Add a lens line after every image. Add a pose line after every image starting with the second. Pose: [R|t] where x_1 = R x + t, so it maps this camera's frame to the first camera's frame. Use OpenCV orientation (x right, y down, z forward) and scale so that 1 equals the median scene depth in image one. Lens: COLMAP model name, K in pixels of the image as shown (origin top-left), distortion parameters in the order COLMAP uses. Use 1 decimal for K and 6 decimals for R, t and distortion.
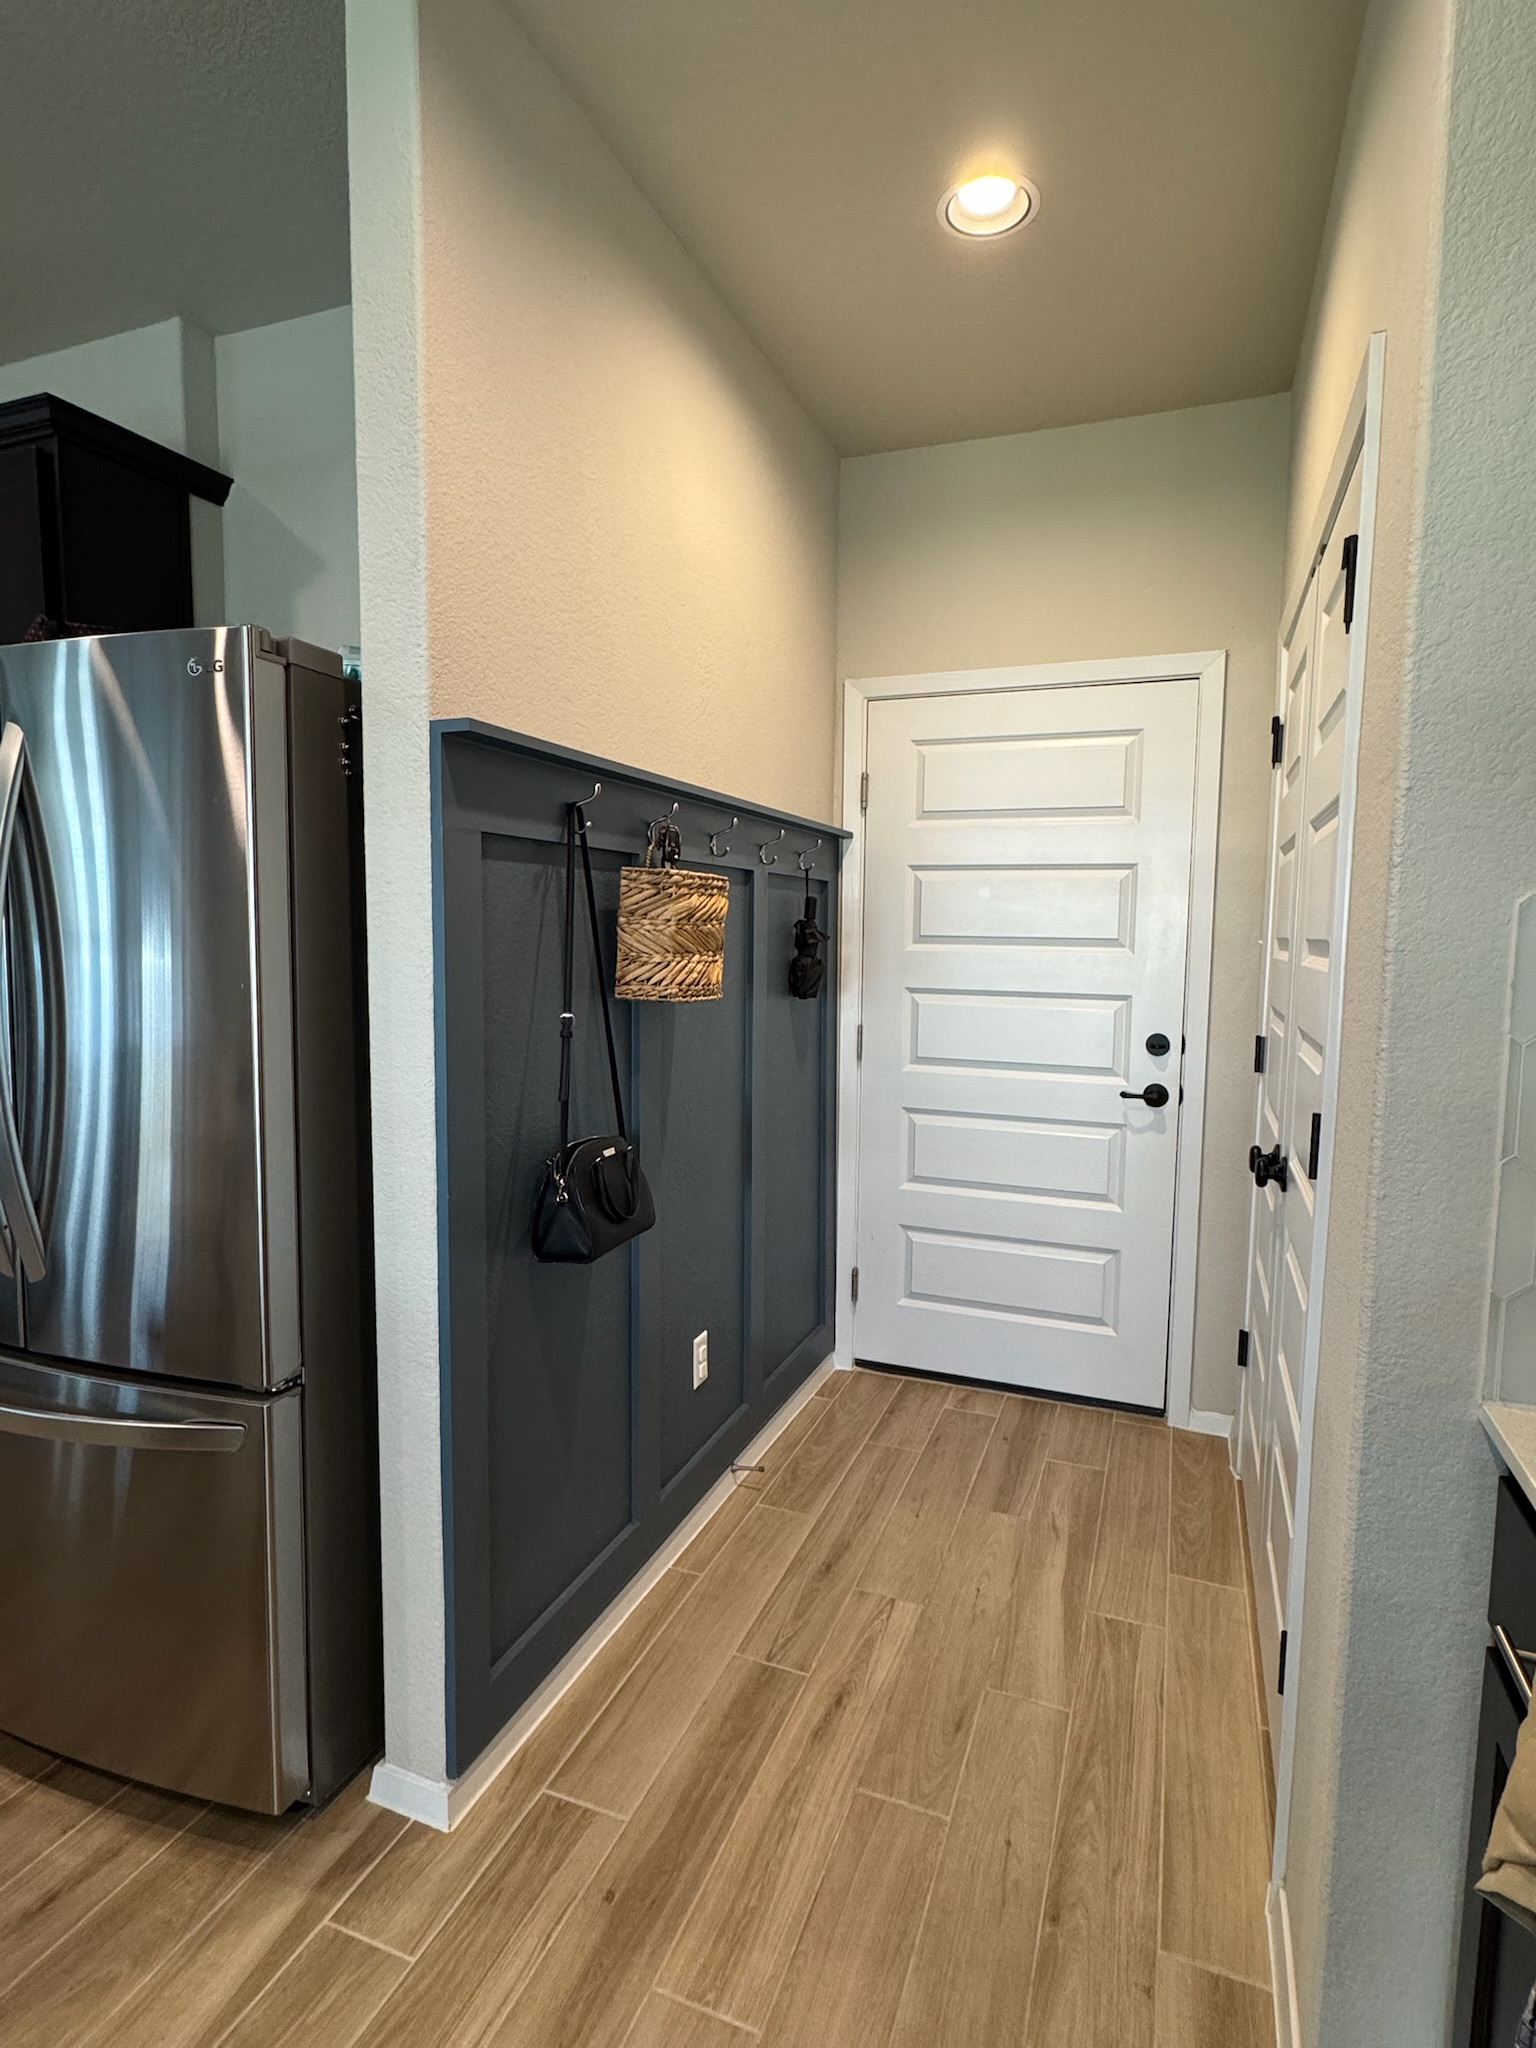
lens RADIAL K [[1058.7, 0, 768.0], [0, 1058.7, 1024.0], [0, 0, 1]] dist [-0.001845, -0.000480]
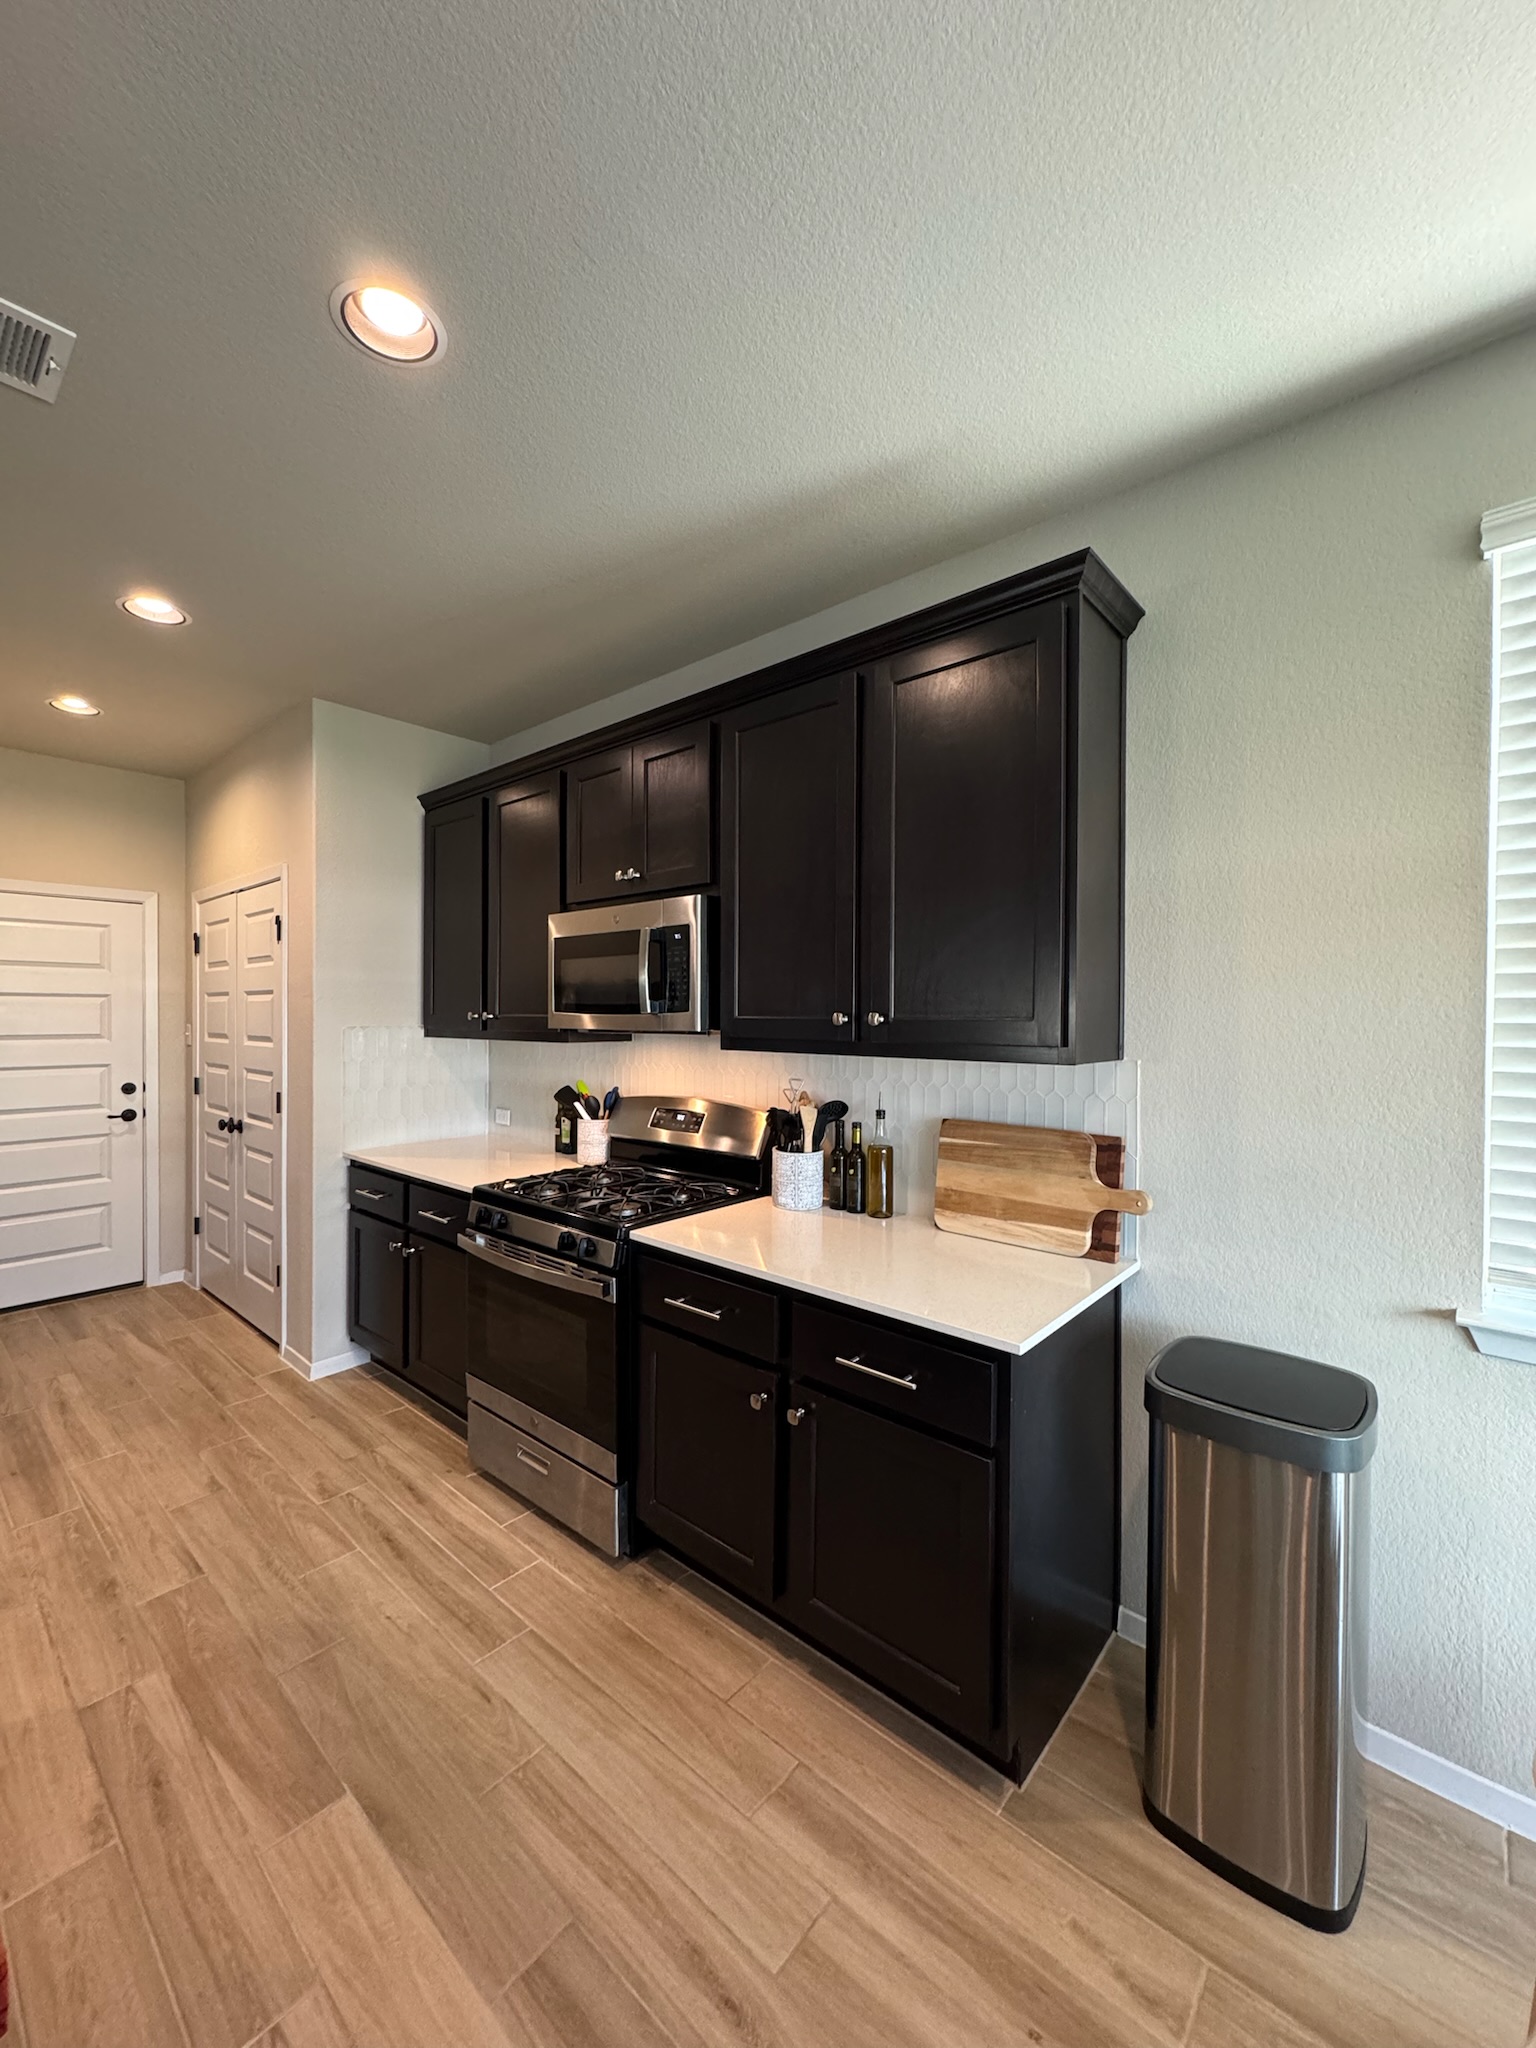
lens RADIAL K [[813.9, 0, 772.8], [0, 813.9, 1021.6], [0, 0, 1]] dist [0.001122, 0.000005]
pose [[0.340678, -0.021511, 0.939934, -0.731432], [0.081767, 0.996628, -0.006828, 0.005328], [-0.936618, 0.079182, 0.341288, -0.716226]]
